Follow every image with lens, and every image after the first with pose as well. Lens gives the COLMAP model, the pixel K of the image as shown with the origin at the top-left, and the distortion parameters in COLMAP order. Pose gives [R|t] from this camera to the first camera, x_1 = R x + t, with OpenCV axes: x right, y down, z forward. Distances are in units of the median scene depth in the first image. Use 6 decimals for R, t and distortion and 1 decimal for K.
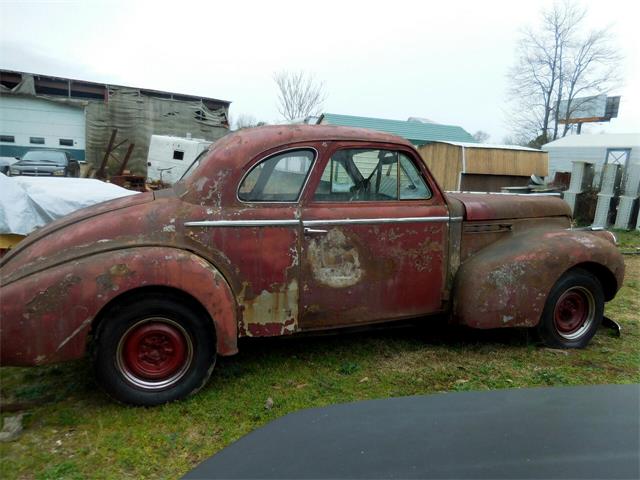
lens RADIAL K [[485.1, 0, 319.7], [0, 485.1, 240.9], [0, 0, 1]] dist [-0.004142, 0.006028]
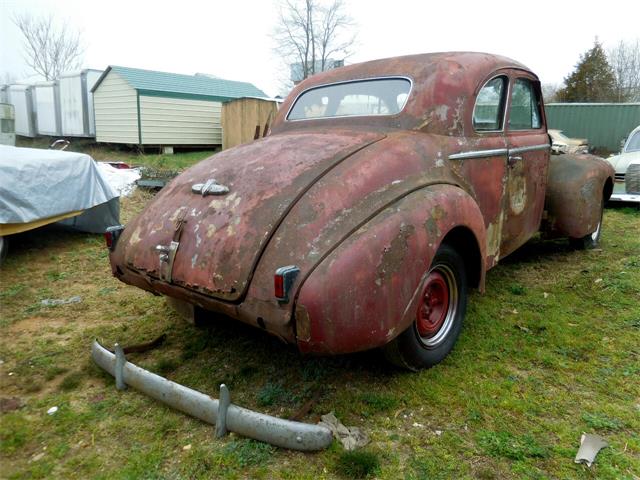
lens RADIAL K [[485.1, 0, 316.2], [0, 485.1, 241.2], [0, 0, 1]] dist [-0.004142, 0.006028]
pose [[0.868257, -0.143256, 0.474982, -0.134757], [0.107243, 0.988962, 0.102237, 0.000064], [-0.484385, -0.037829, 0.874037, 0.048105]]
